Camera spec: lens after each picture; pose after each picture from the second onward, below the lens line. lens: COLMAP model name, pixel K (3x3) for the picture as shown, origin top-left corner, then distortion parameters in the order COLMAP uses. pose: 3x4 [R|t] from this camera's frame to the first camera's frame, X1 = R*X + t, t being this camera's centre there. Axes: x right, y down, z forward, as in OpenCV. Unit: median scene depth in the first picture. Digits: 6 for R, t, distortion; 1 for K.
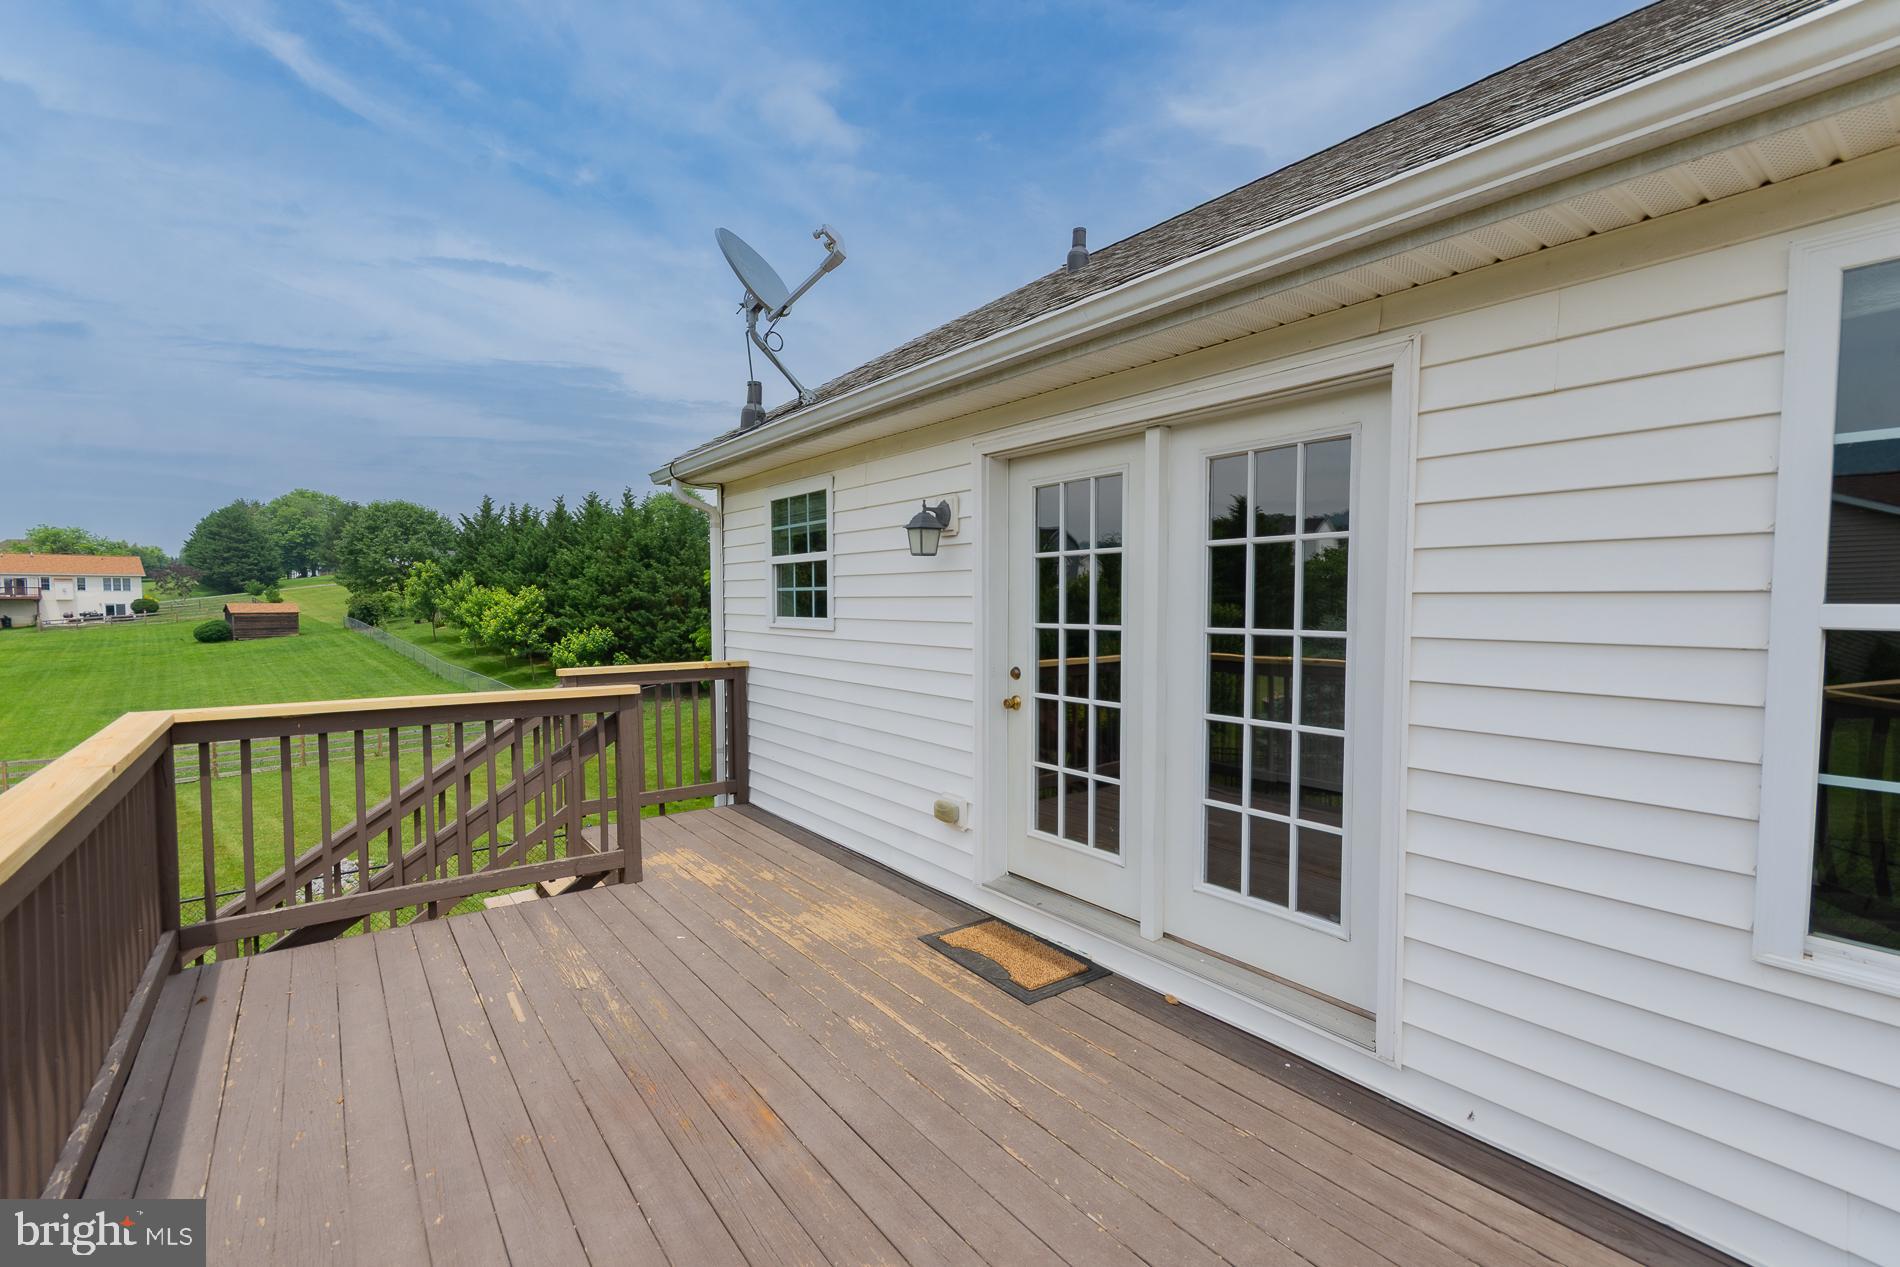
lens RADIAL K [[831.9, 0, 948.9], [0, 831.9, 641.2], [0, 0, 1]] dist [0.006798, -0.000354]
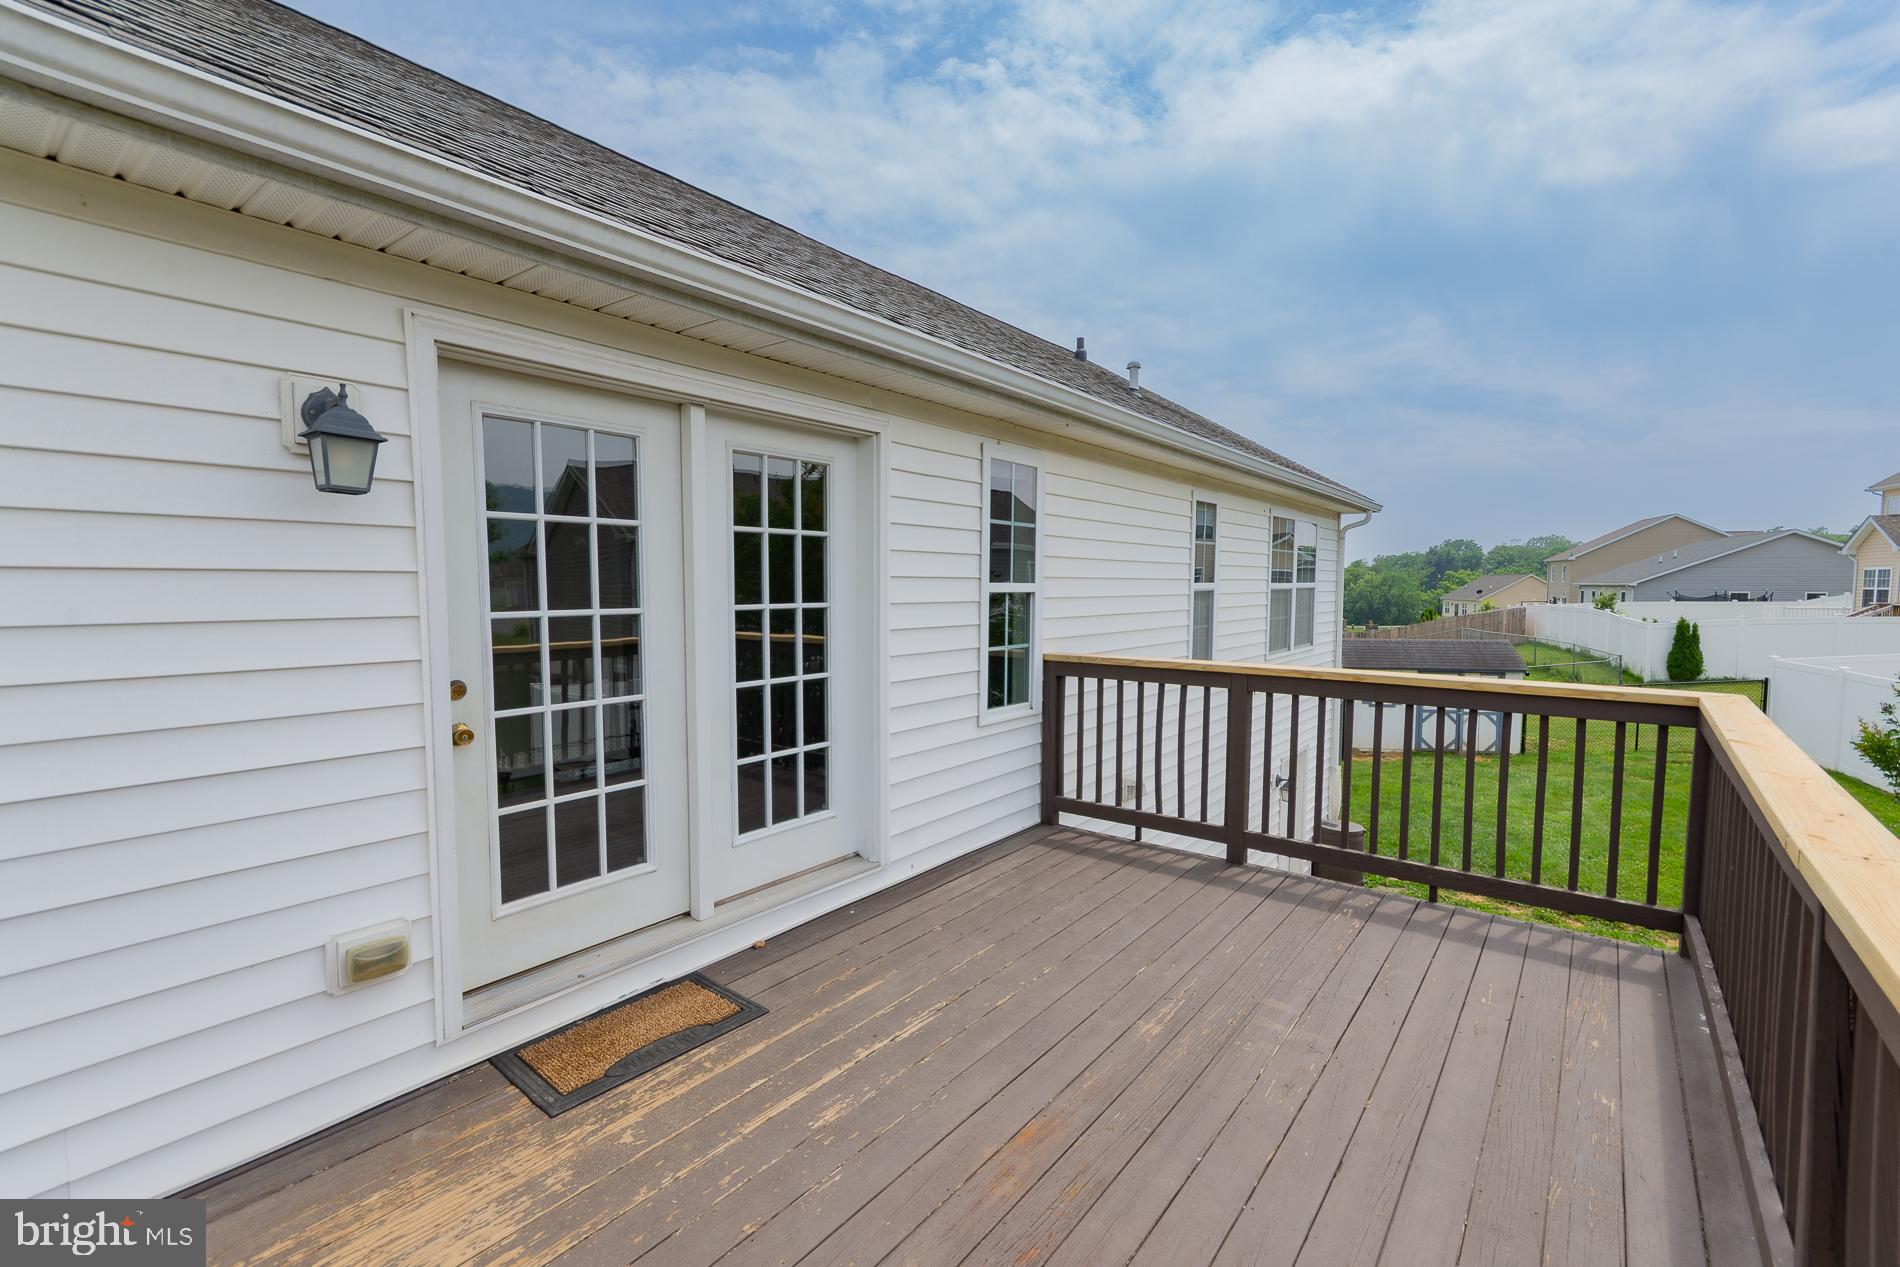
lens RADIAL K [[831.9, 0, 948.9], [0, 831.9, 641.2], [0, 0, 1]] dist [0.006798, -0.000354]
pose [[-0.253412, -0.068346, 0.964941, -0.640129], [0.044127, 0.995646, 0.082110, -0.036213], [-0.966351, 0.063388, -0.249293, 0.776761]]
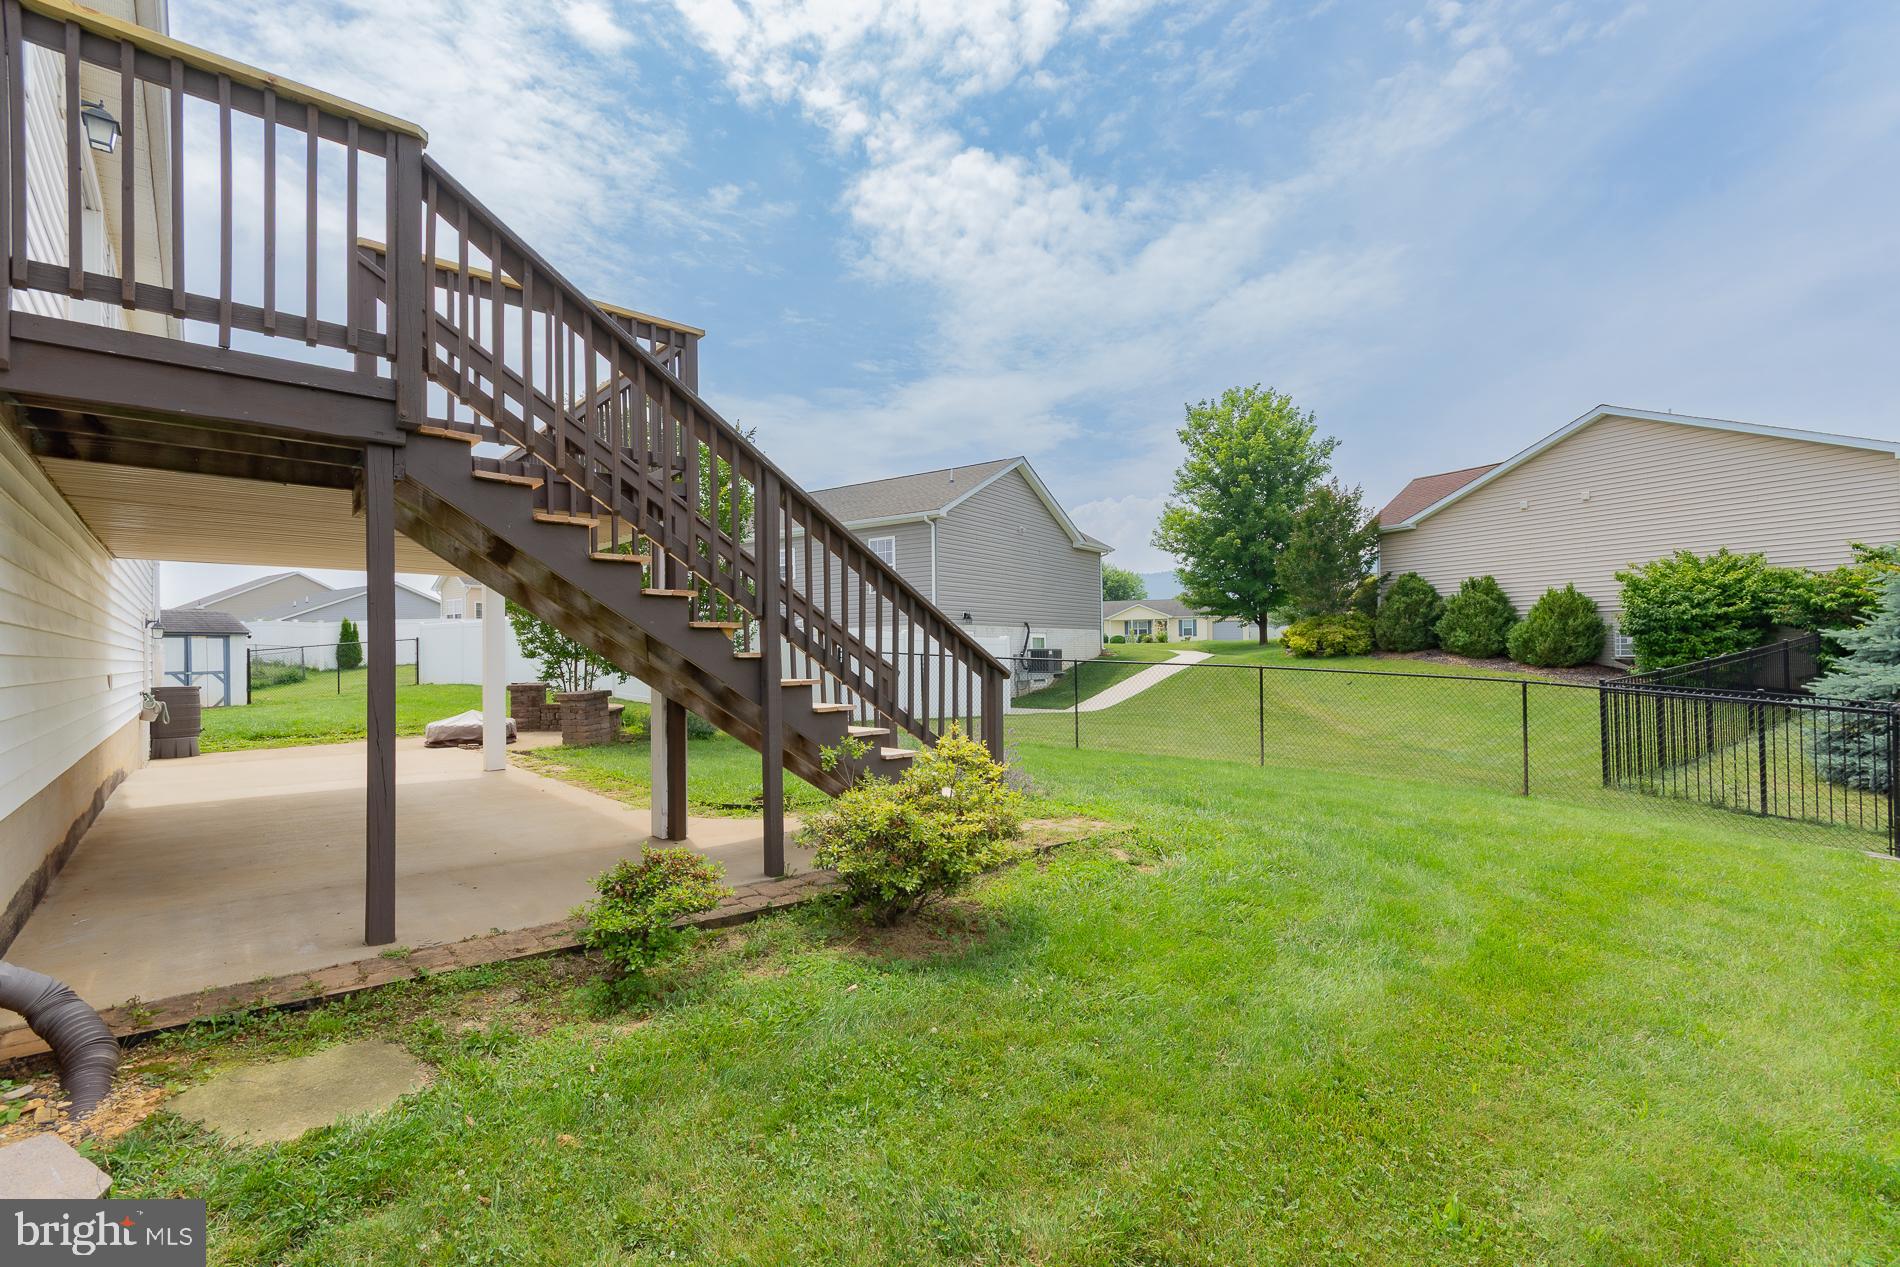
lens RADIAL K [[831.9, 0, 948.9], [0, 831.9, 641.2], [0, 0, 1]] dist [0.006798, -0.000354]
pose [[-0.996987, 0.012166, -0.076603, -1.095791], [0.009651, 0.999405, 0.033109, 0.554156], [0.076960, 0.032270, -0.996512, 2.266002]]
